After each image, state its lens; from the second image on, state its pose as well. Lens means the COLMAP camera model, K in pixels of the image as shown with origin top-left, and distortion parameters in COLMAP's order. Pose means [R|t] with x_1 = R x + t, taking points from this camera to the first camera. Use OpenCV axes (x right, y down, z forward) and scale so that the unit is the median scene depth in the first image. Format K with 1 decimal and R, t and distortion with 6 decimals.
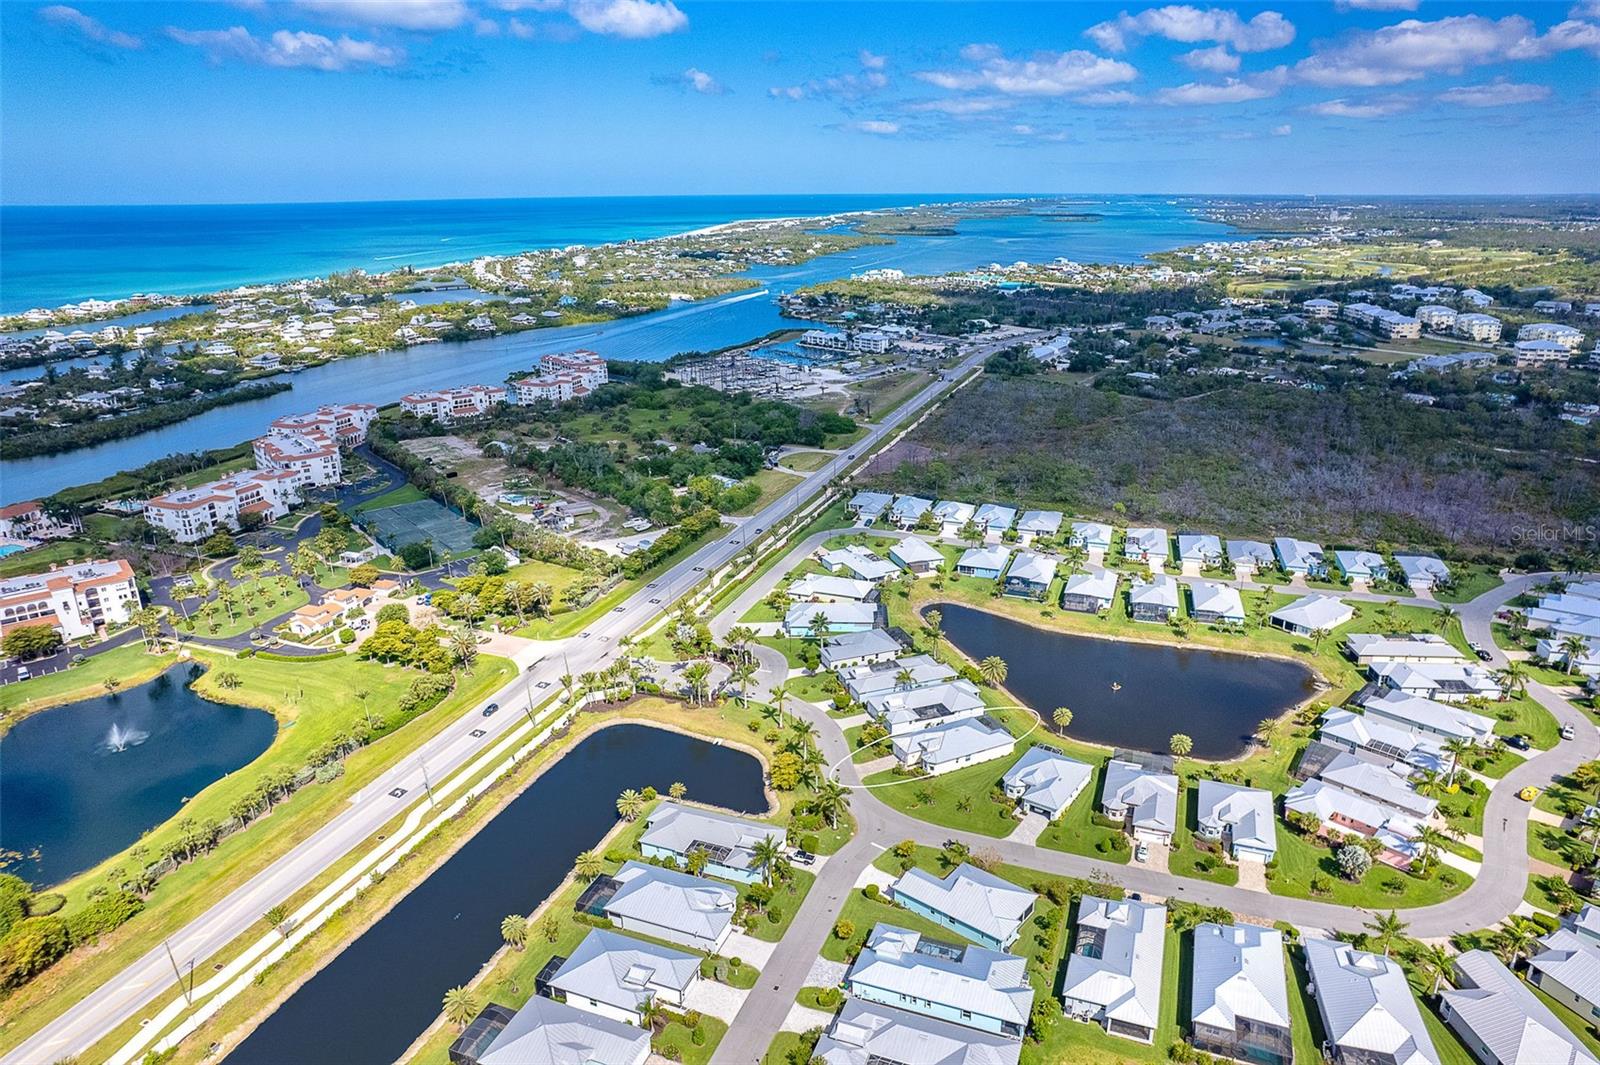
lens RADIAL K [[996.6, 0, 806.0], [0, 996.6, 564.9], [0, 0, 1]] dist [-0.066429, 0.053149]
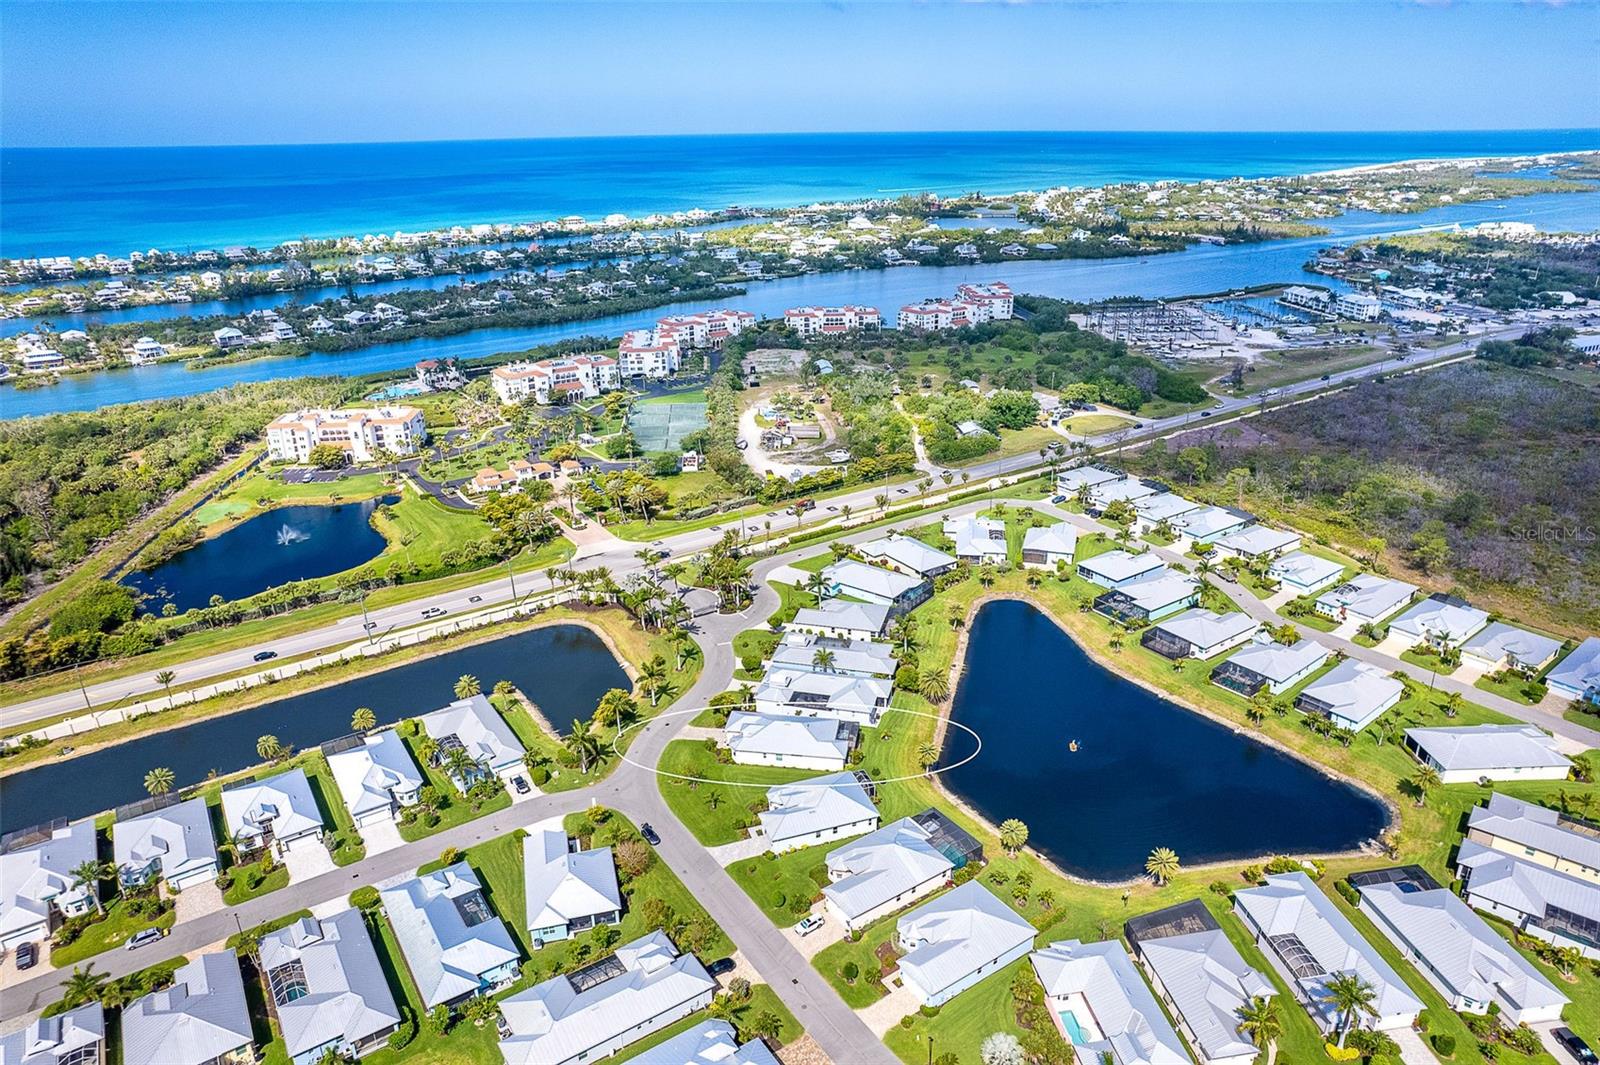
lens RADIAL K [[996.6, 0, 806.0], [0, 996.6, 564.9], [0, 0, 1]] dist [-0.066429, 0.053149]
pose [[0.825111, 0.227375, -0.517197, 0.410023], [-0.195491, 0.973793, 0.116232, -0.053560], [0.530072, 0.005203, 0.847937, 0.183046]]
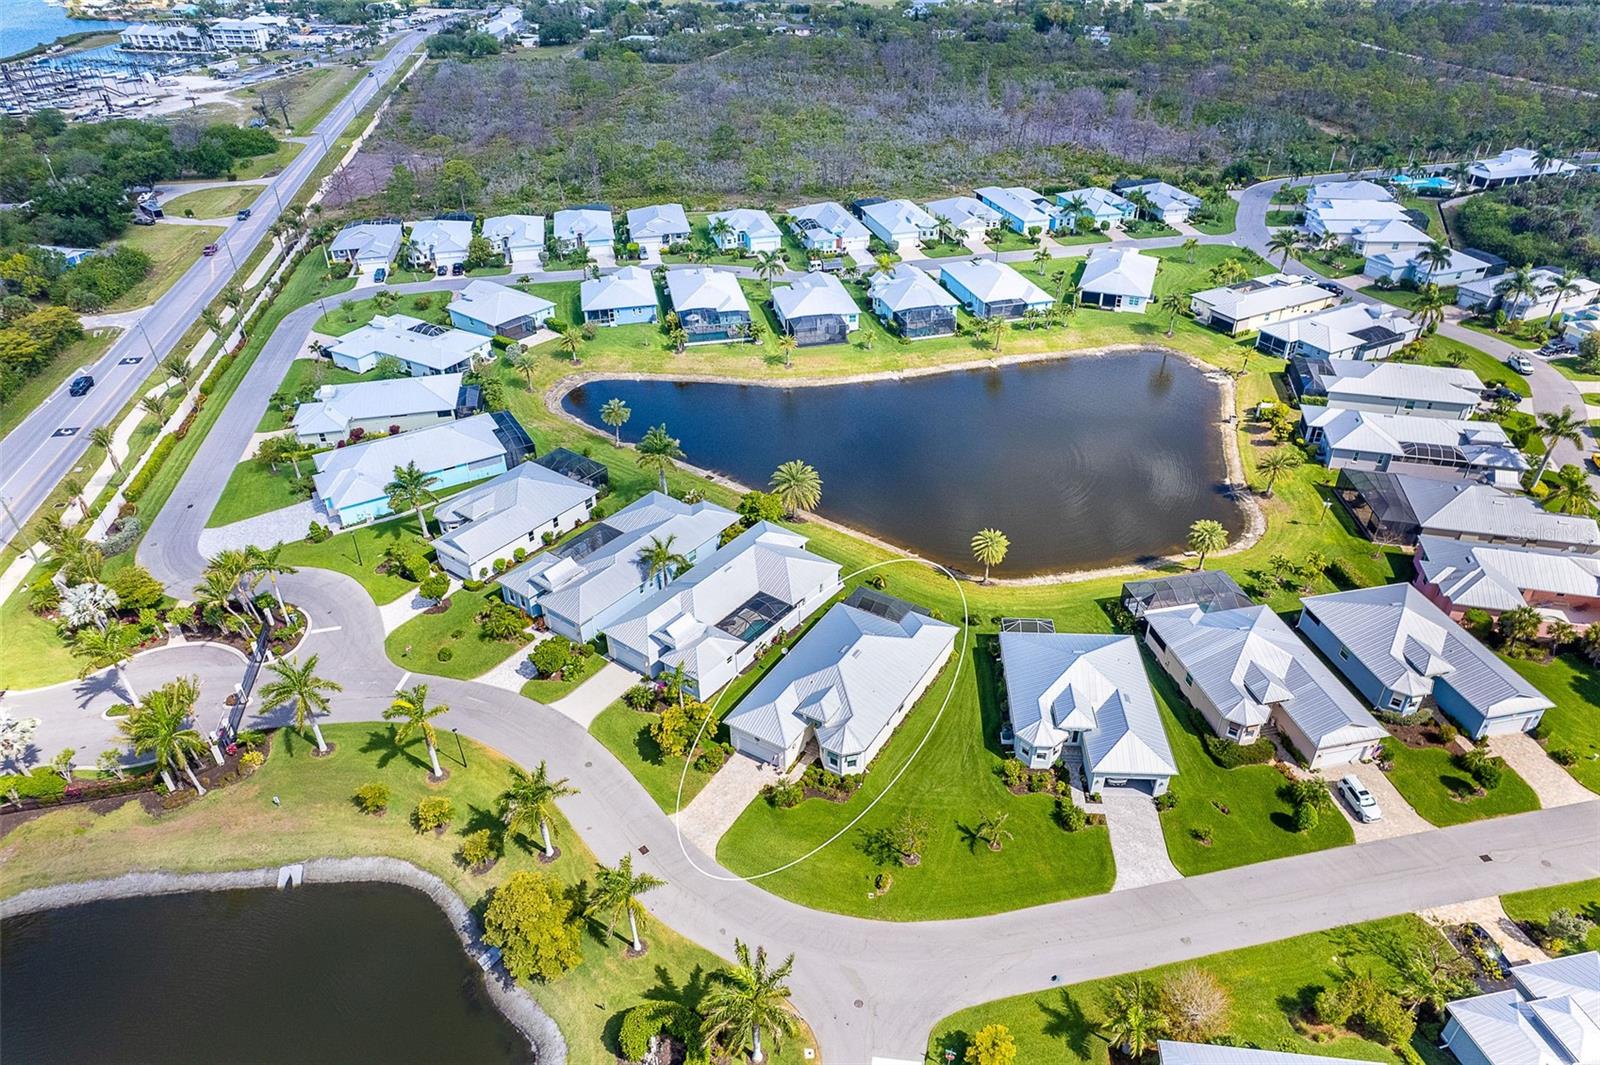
lens RADIAL K [[996.6, 0, 806.0], [0, 996.6, 564.9], [0, 0, 1]] dist [-0.066429, 0.053149]
pose [[0.843858, -0.308623, 0.438926, -0.036392], [0.191648, 0.937430, 0.290683, -0.004258], [-0.501174, -0.161175, 0.850204, 0.442865]]
